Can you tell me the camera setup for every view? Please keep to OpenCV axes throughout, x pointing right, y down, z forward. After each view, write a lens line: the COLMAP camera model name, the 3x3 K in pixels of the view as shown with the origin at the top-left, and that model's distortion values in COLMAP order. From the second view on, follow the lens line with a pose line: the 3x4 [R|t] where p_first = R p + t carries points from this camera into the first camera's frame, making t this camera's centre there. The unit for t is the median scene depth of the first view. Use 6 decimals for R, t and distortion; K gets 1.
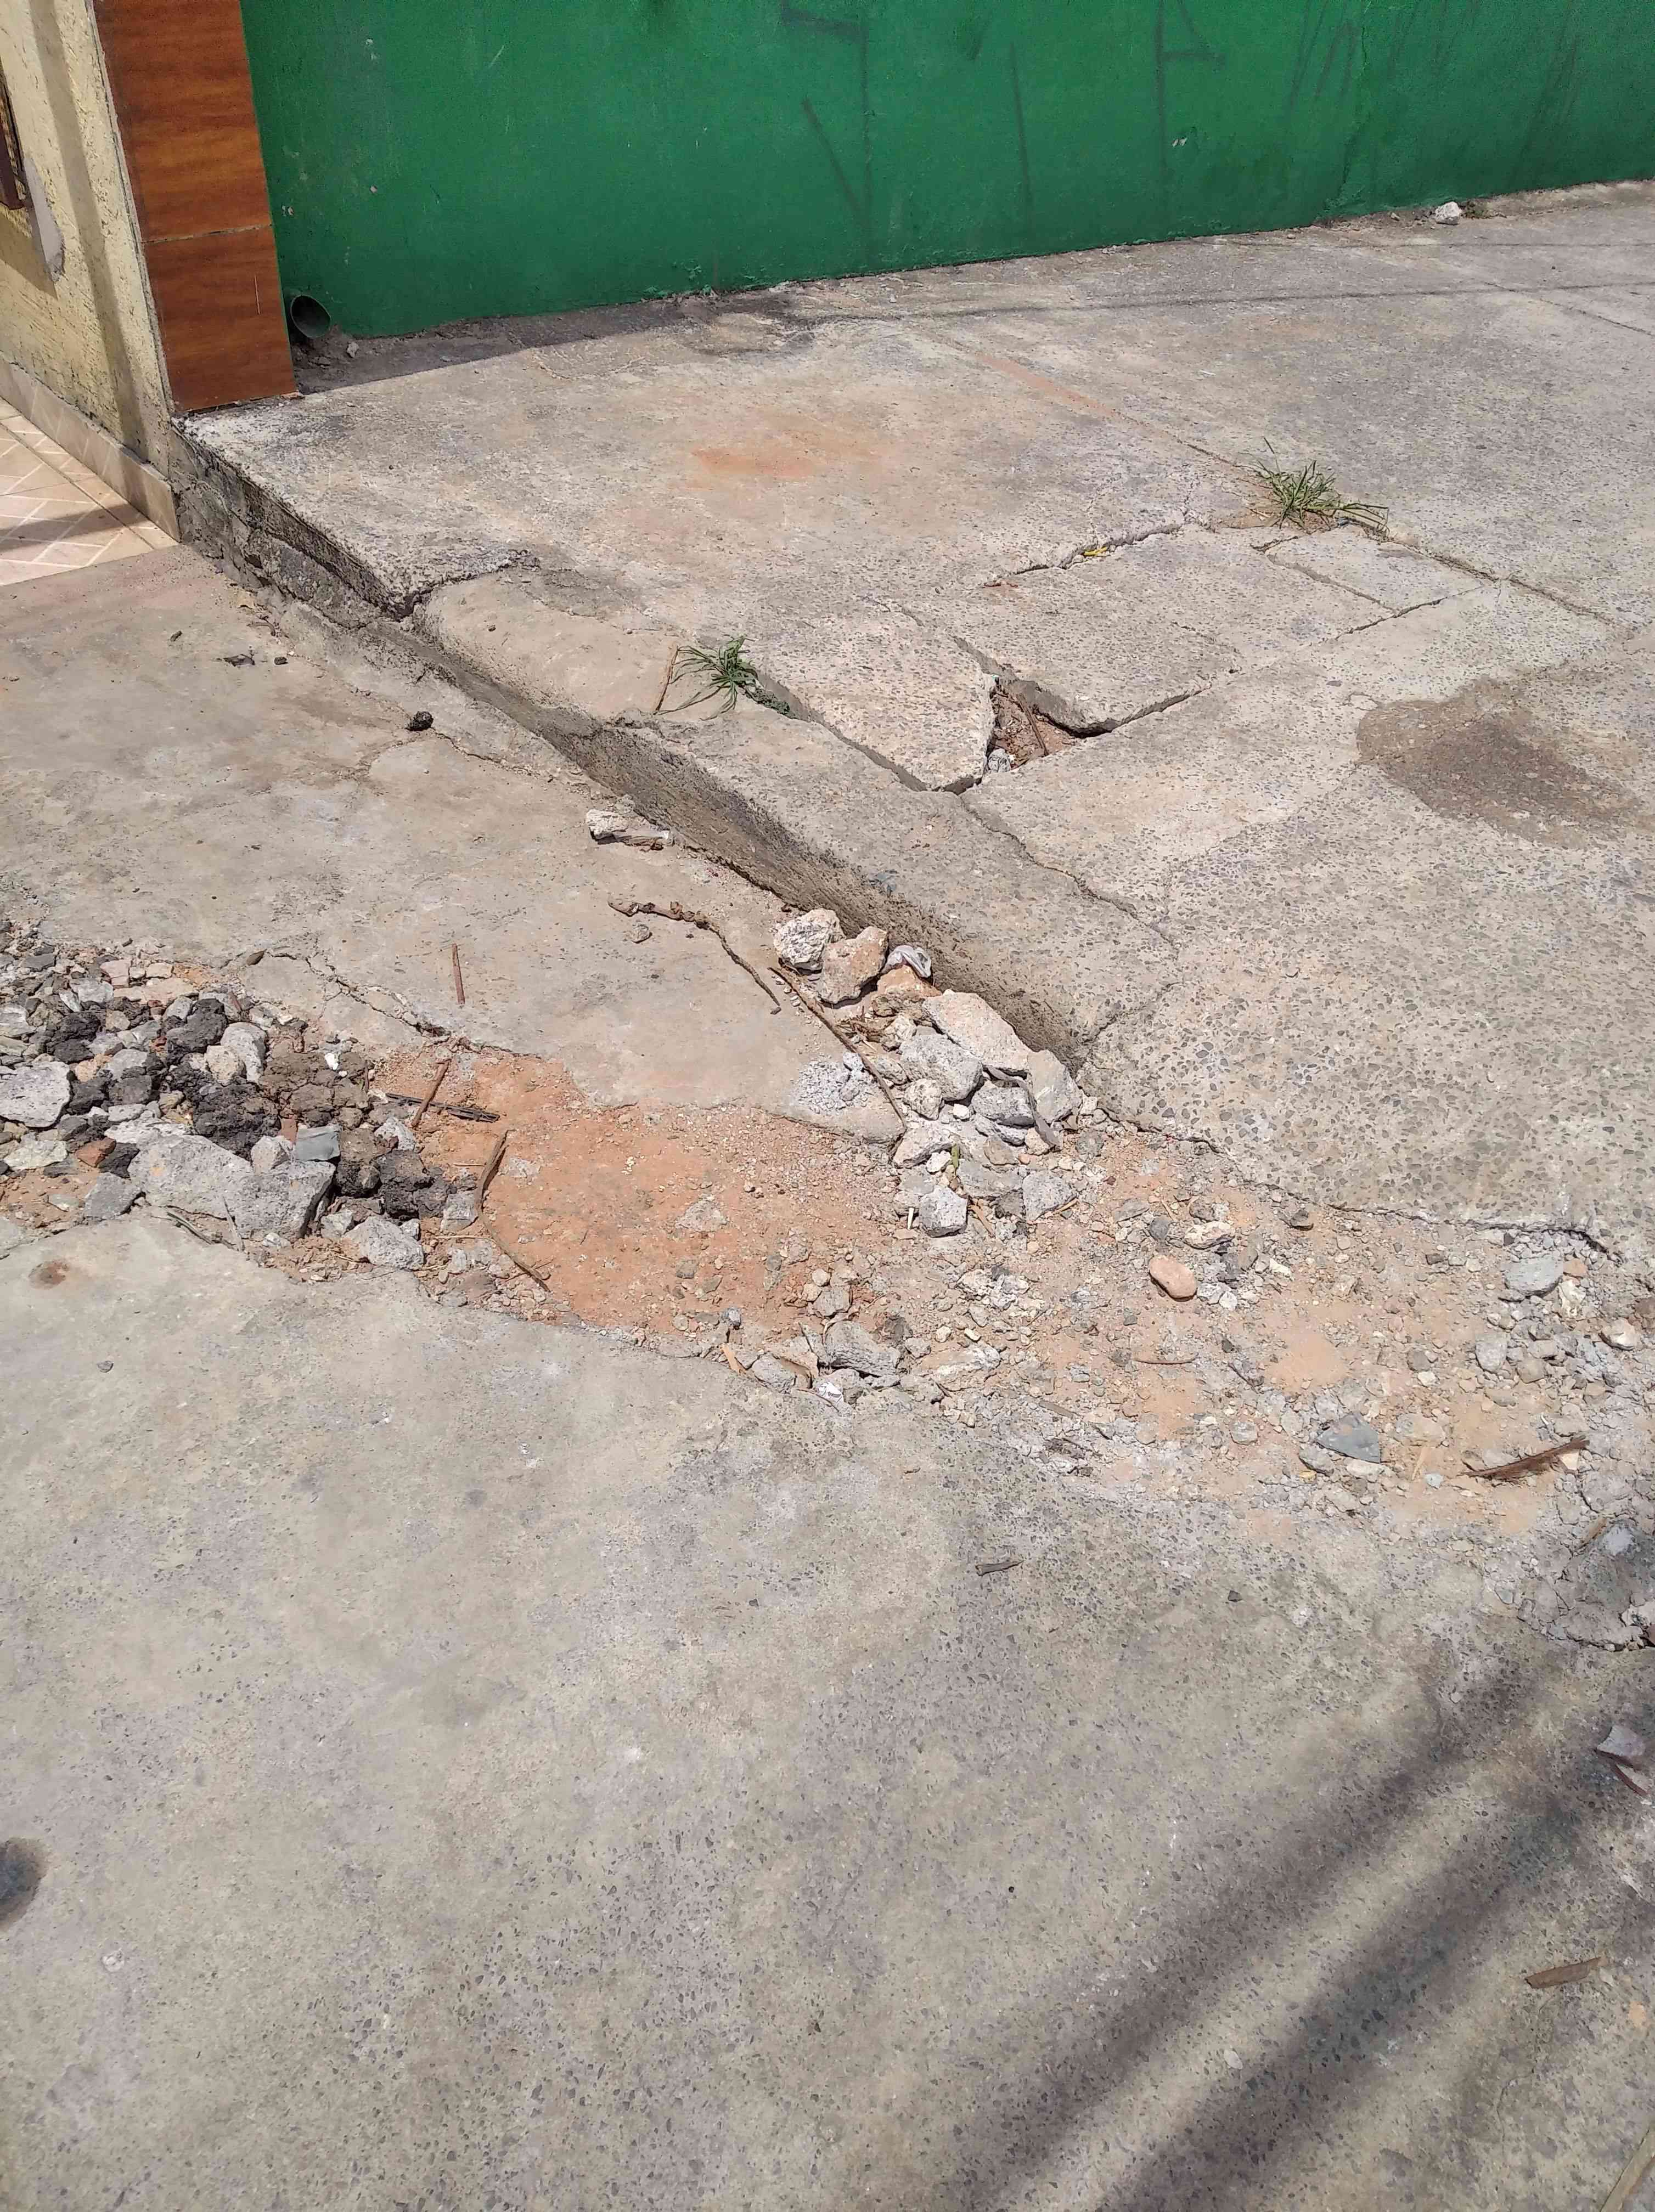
lens RADIAL K [[1680.6, 0, 839.0], [0, 1680.6, 1116.2], [0, 0, 1]] dist [0.098458, -0.184963]
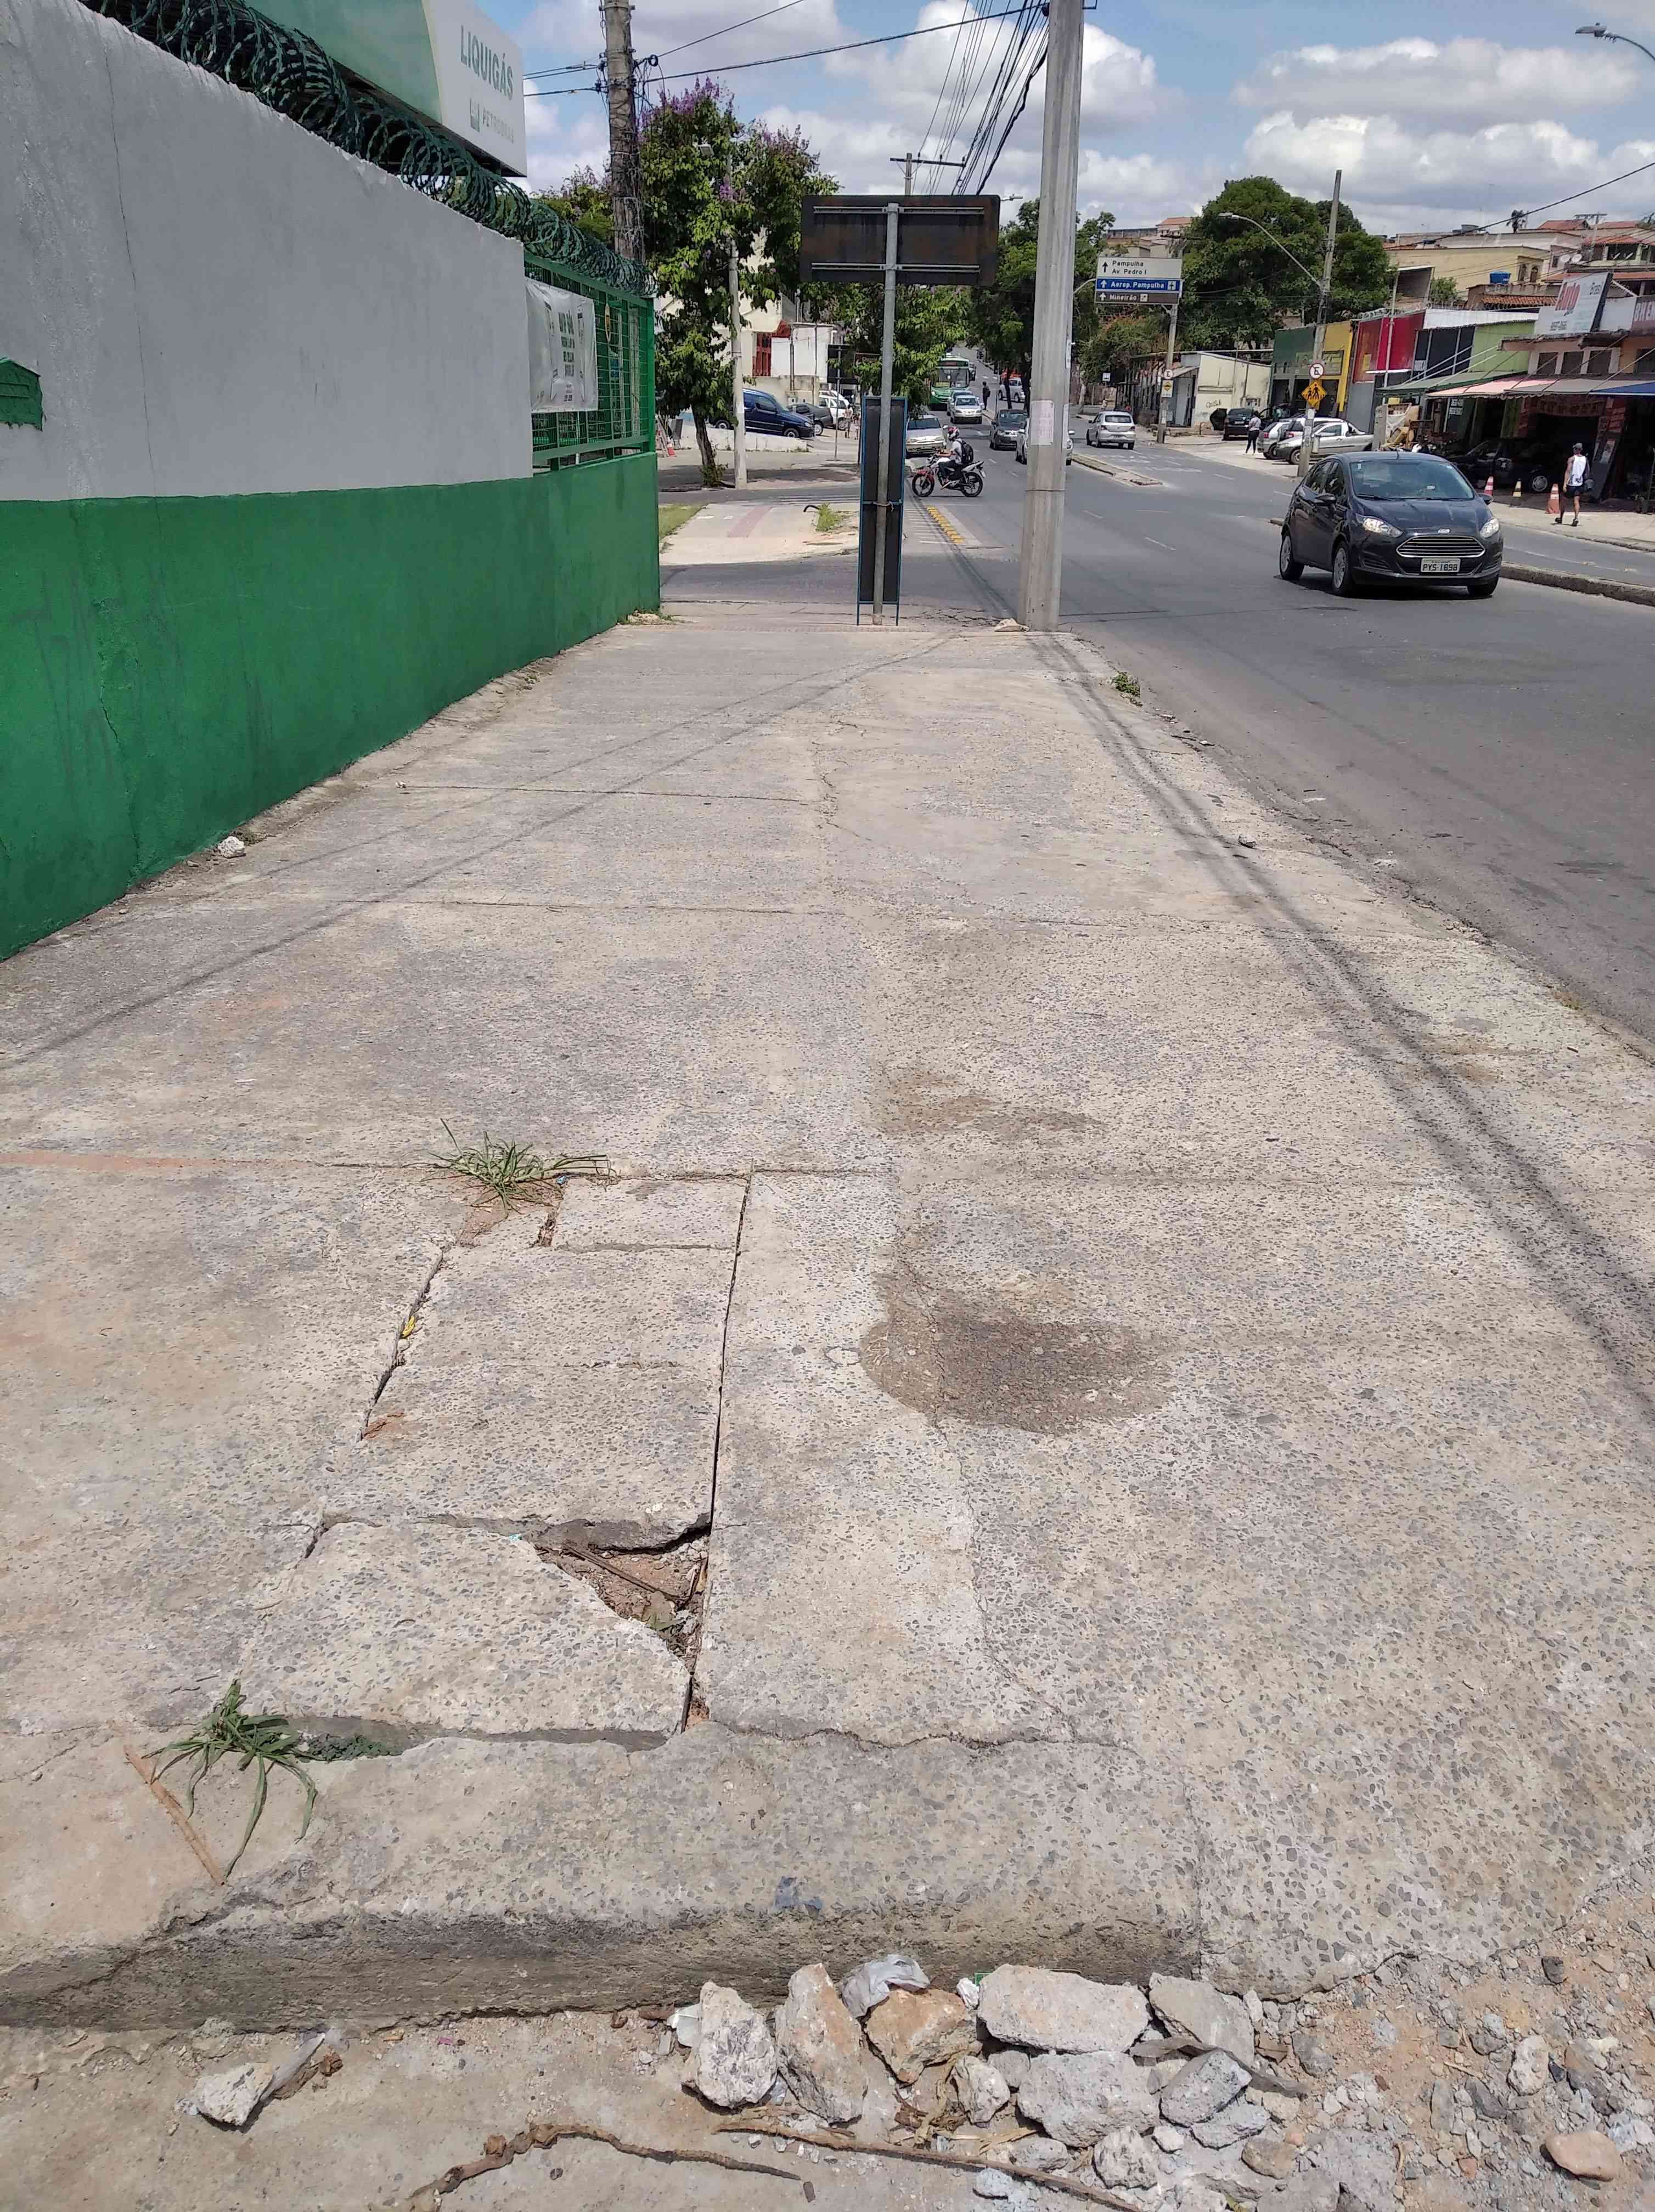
lens RADIAL K [[1714.2, 0, 826.1], [0, 1714.2, 1124.3], [0, 0, 1]] dist [0.034343, -0.050669]
pose [[0.660822, -0.347020, 0.665501, -0.291757], [0.519489, 0.851451, -0.071855, -0.317353], [-0.541706, 0.393204, 0.742930, 0.302668]]
